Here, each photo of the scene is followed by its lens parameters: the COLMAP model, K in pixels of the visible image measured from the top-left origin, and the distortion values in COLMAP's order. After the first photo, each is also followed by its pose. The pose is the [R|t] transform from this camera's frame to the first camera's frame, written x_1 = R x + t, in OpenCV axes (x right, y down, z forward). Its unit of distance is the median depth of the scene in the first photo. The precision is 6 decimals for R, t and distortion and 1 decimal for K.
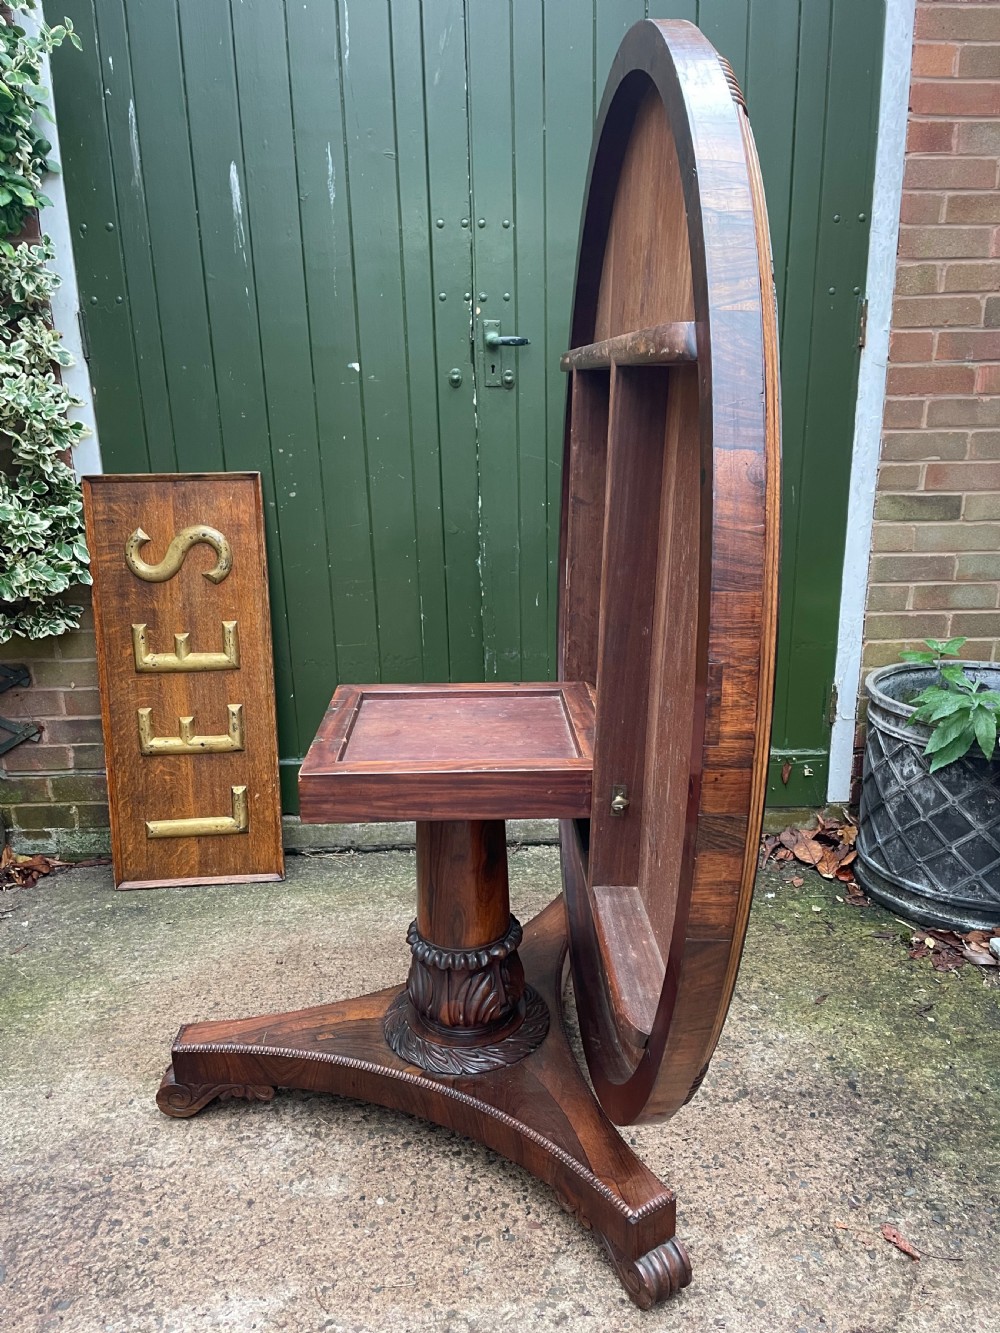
lens RADIAL K [[1016.6, 0, 513.2], [0, 1016.6, 678.9], [0, 0, 1]] dist [0.081140, -0.110472]
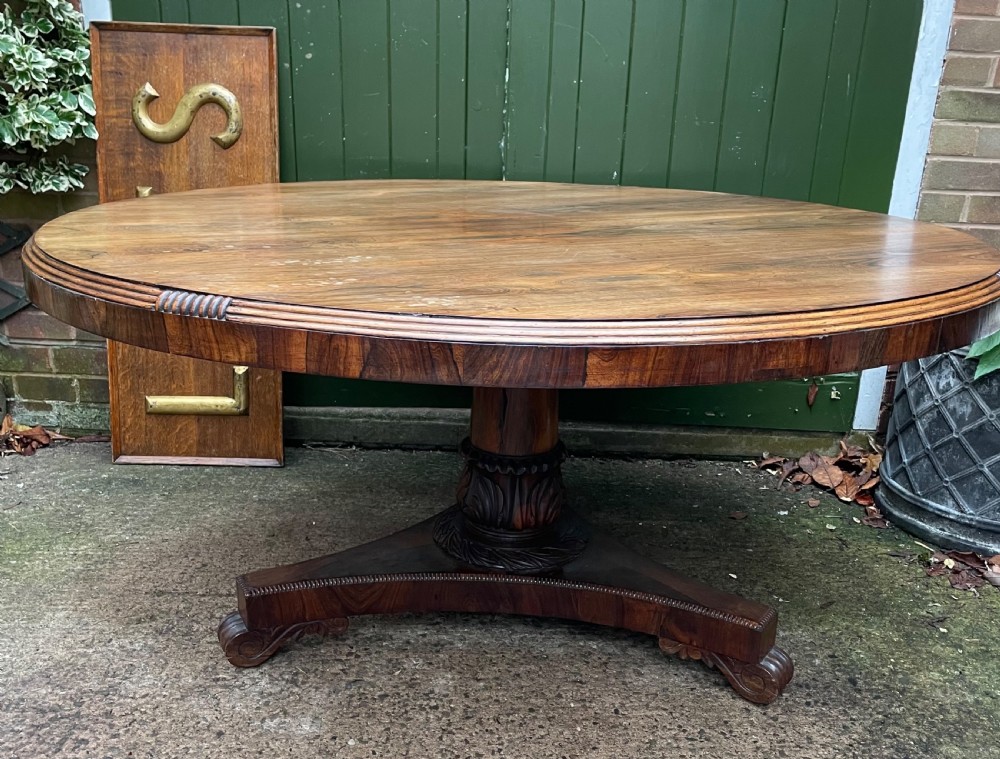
lens RADIAL K [[1020.0, 0, 491.5], [0, 1020.0, 446.2], [0, 0, 1]] dist [0.046597, 0.000000]
pose [[0.996802, 0.067586, -0.042633, 0.018858], [-0.064066, 0.994803, 0.079139, 0.106565], [0.047761, -0.076154, 0.995952, 0.046358]]
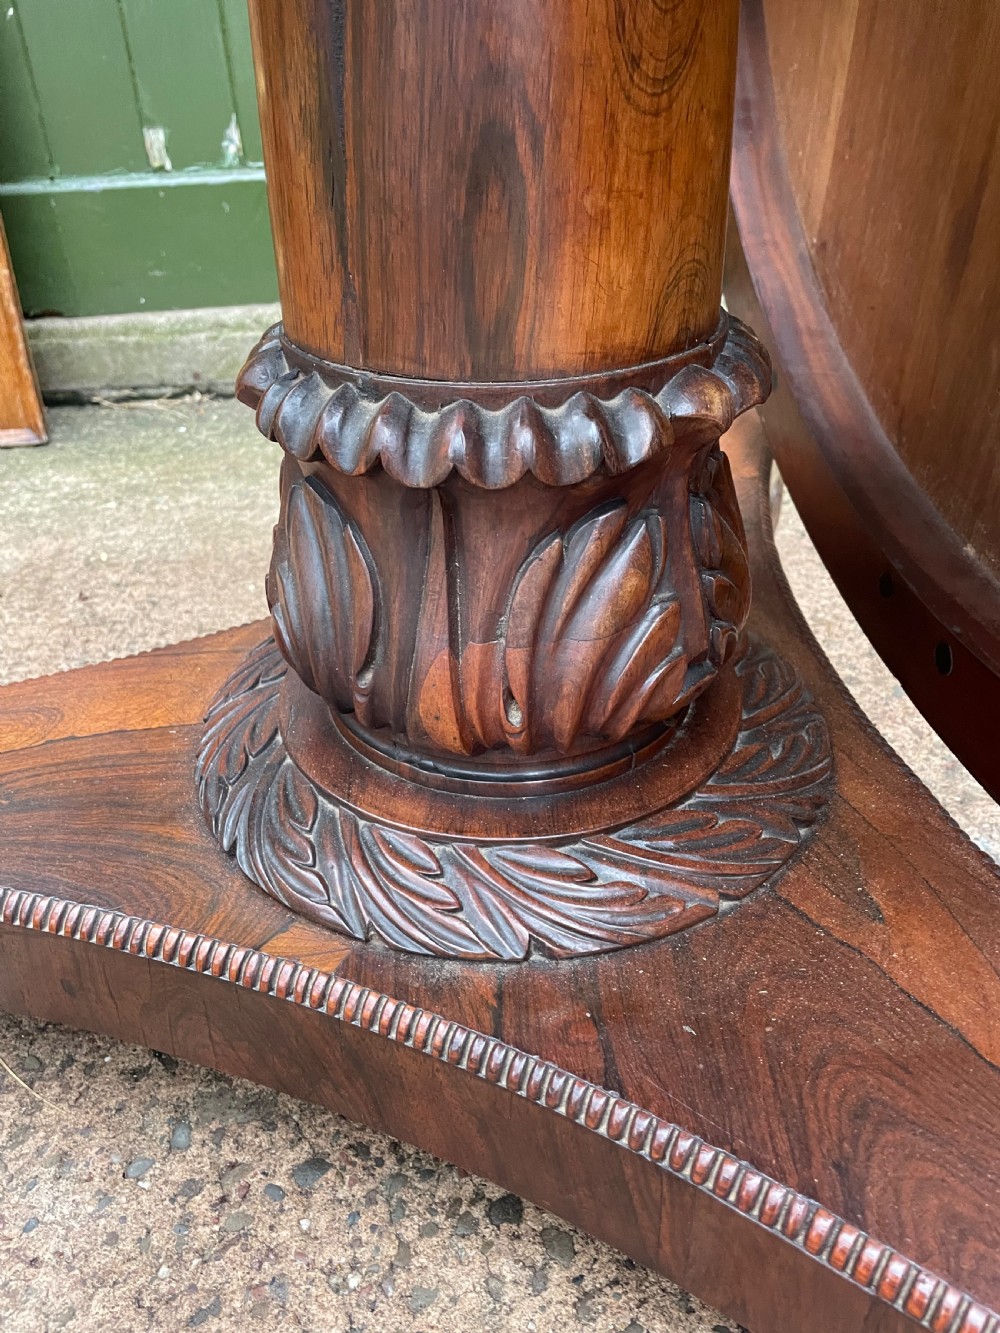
lens RADIAL K [[1016.6, 0, 489.7], [0, 1016.6, 678.8], [0, 0, 1]] dist [0.081140, -0.110472]
pose [[0.998933, -0.034303, 0.030918, -0.048795], [0.023752, 0.955806, 0.293036, 0.203204], [-0.039603, -0.291989, 0.955602, 0.624033]]
